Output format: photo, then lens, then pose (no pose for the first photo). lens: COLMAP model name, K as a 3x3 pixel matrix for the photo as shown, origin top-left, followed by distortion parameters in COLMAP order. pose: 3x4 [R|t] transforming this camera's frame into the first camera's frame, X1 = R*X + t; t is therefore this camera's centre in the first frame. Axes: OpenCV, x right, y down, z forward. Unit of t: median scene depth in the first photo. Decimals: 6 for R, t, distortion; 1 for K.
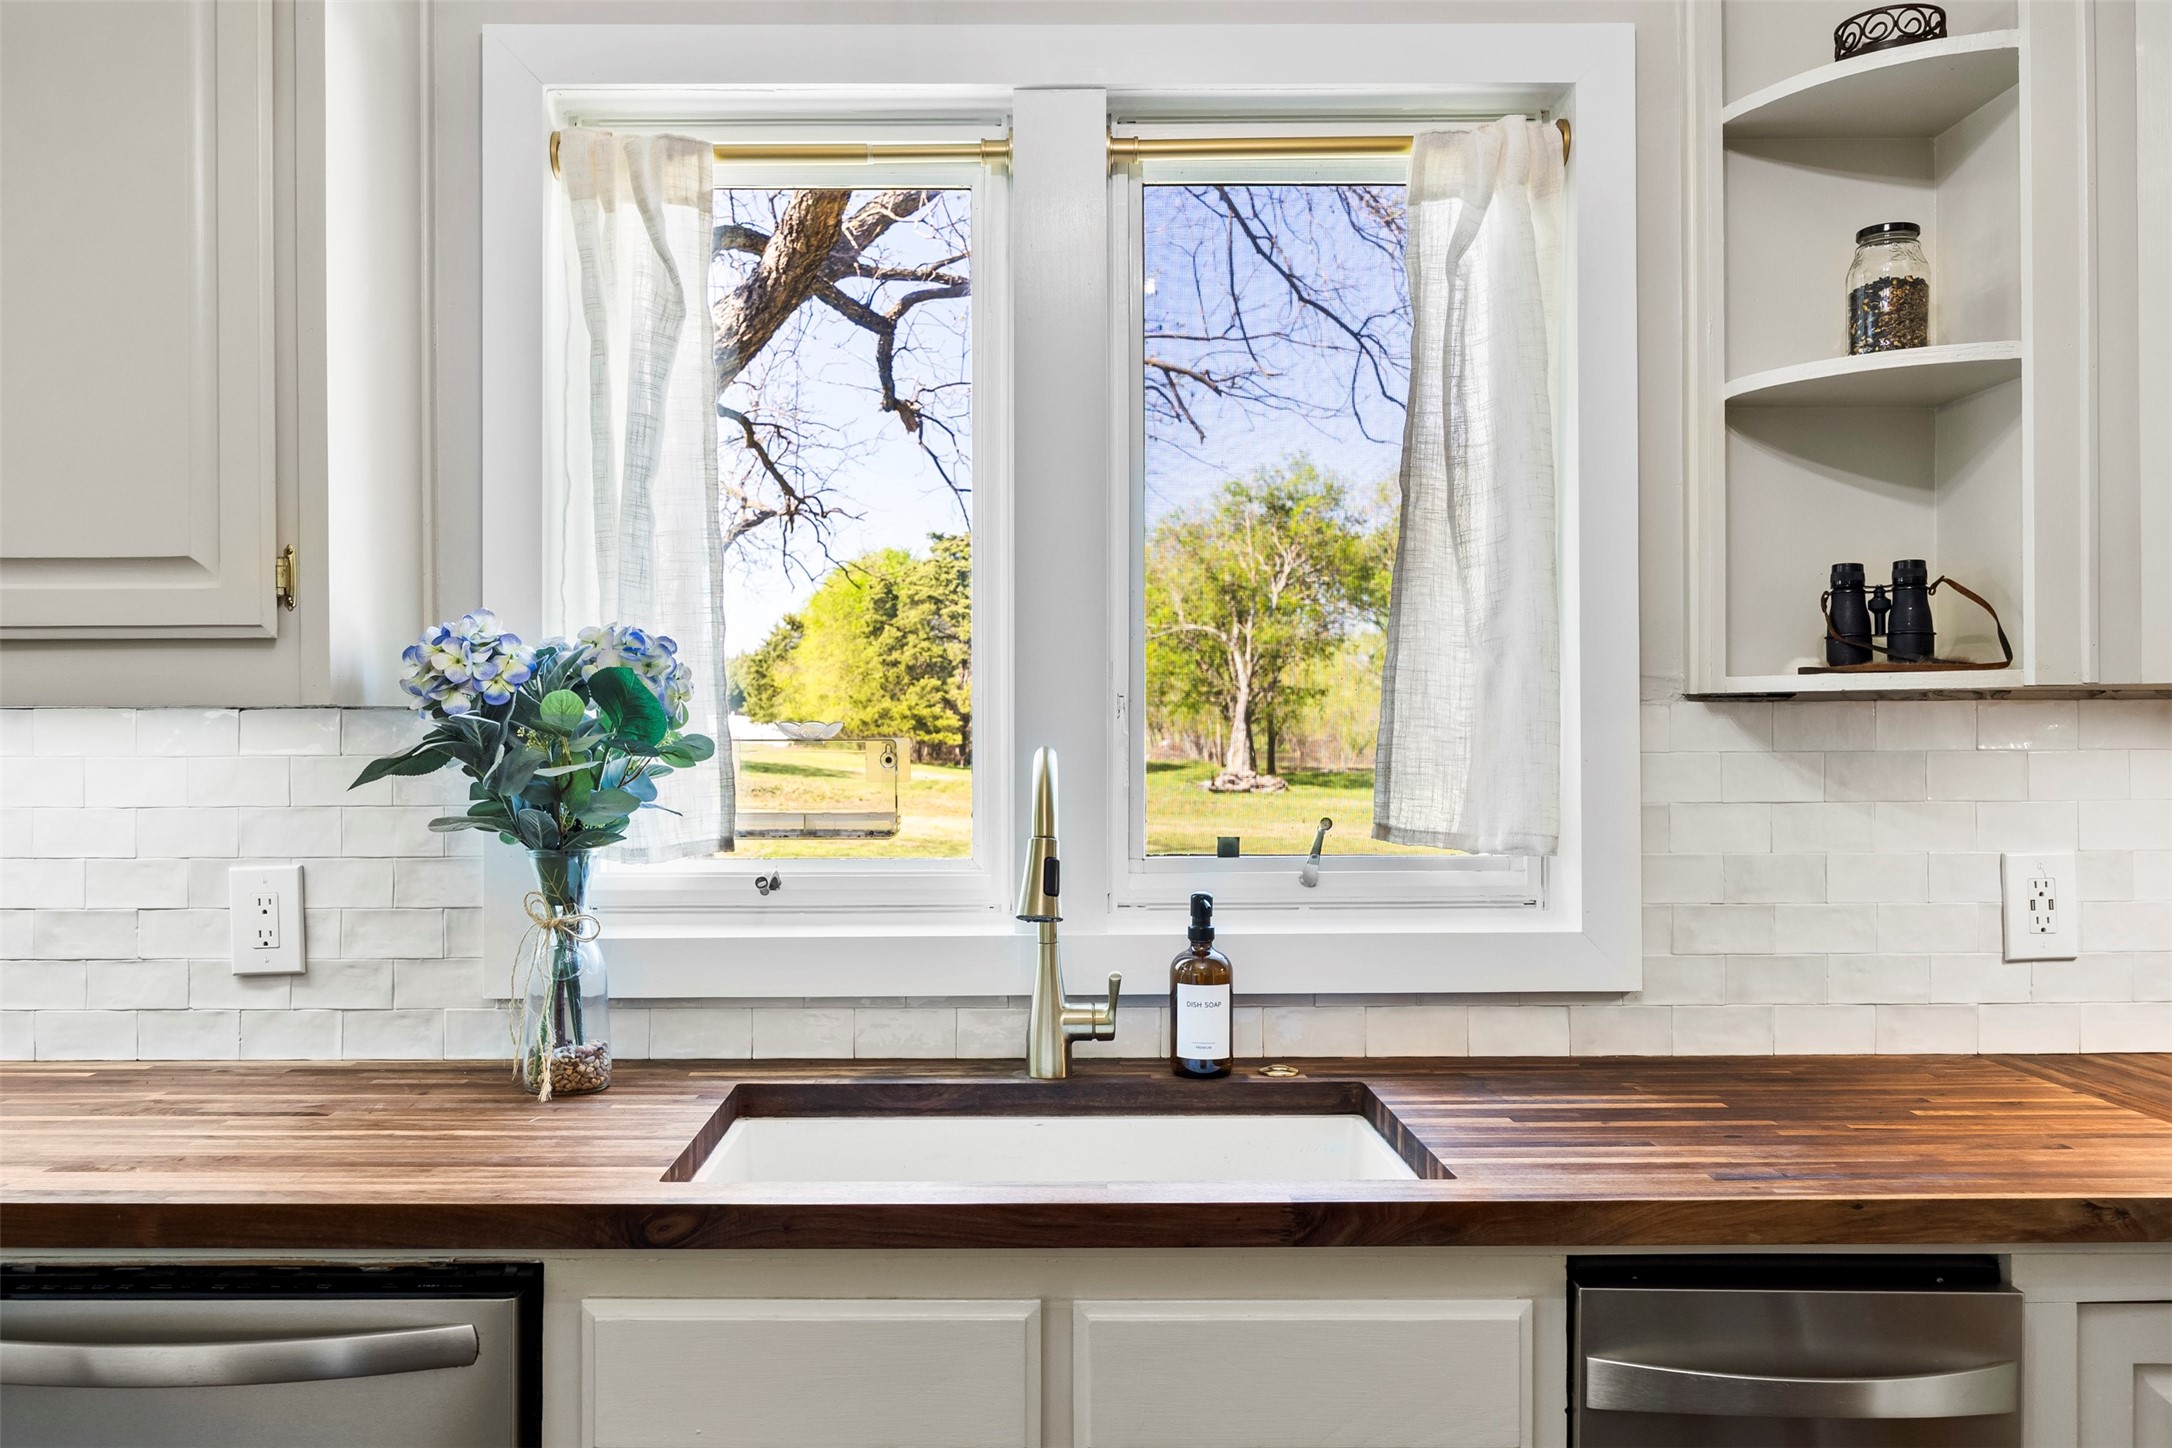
lens RADIAL K [[1682.2, 0, 1086.0], [0, 1682.2, 724.0], [0, 0, 1]] dist [0.004014, 0.001916]
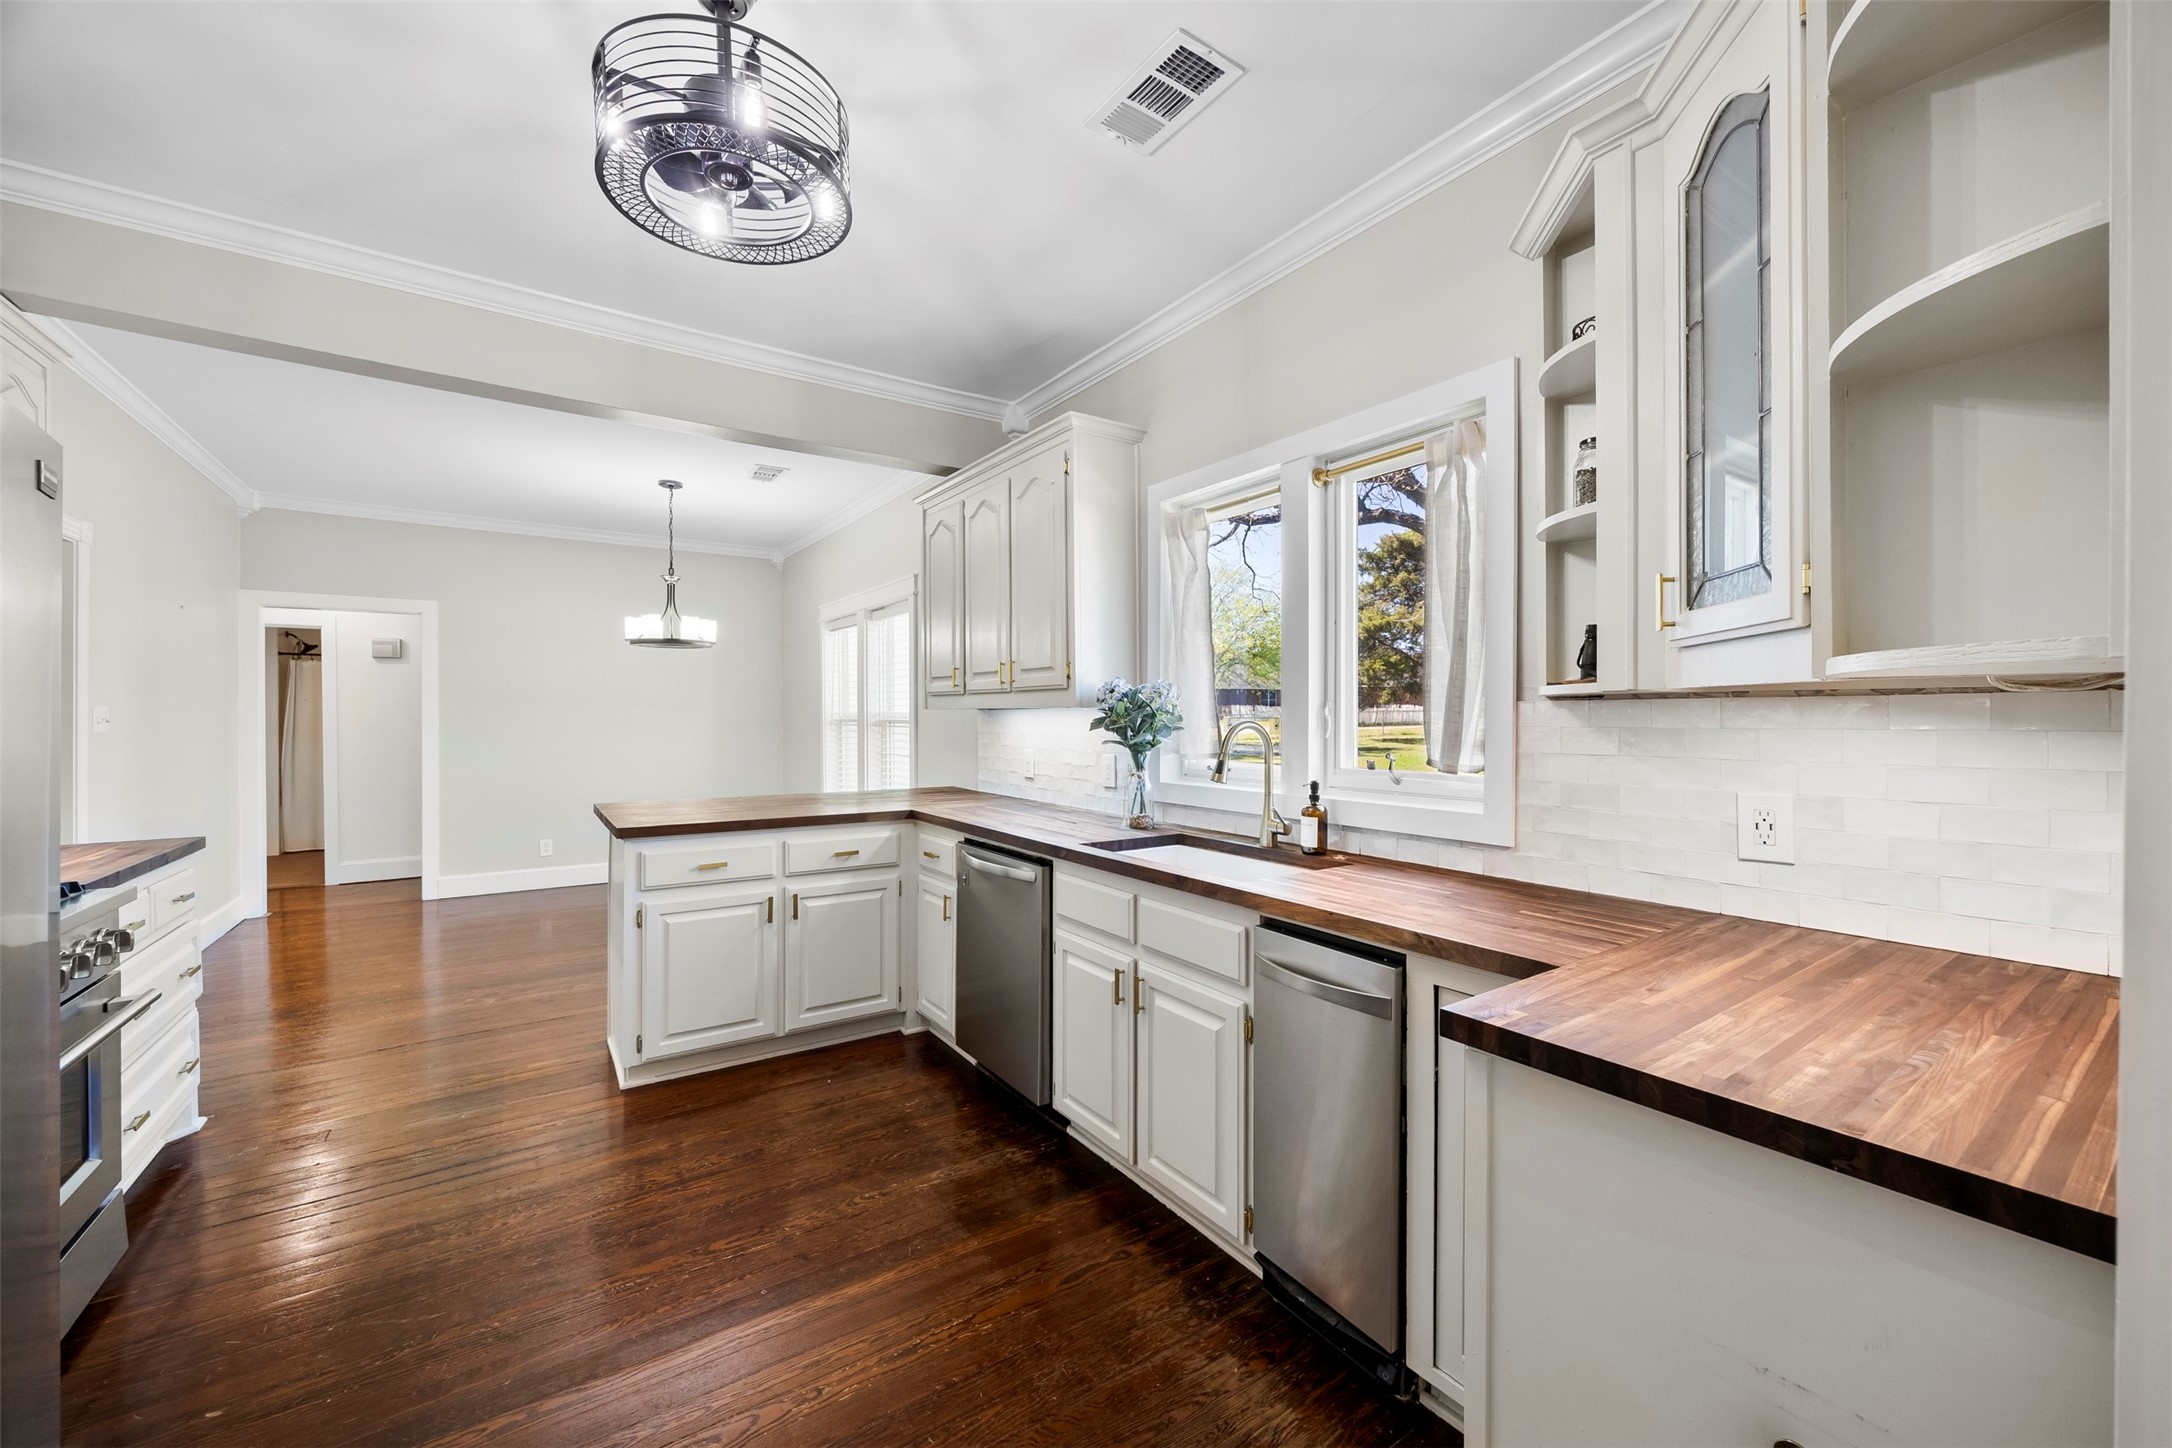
lens RADIAL K [[853.6, 0, 1086.0], [0, 853.6, 724.0], [0, 0, 1]] dist [-0.000273, -0.000058]
pose [[0.553915, 0.012181, -0.832484, 0.896775], [0.003641, 0.999848, 0.017053, -0.005422], [0.832565, -0.012477, 0.553787, 0.026040]]
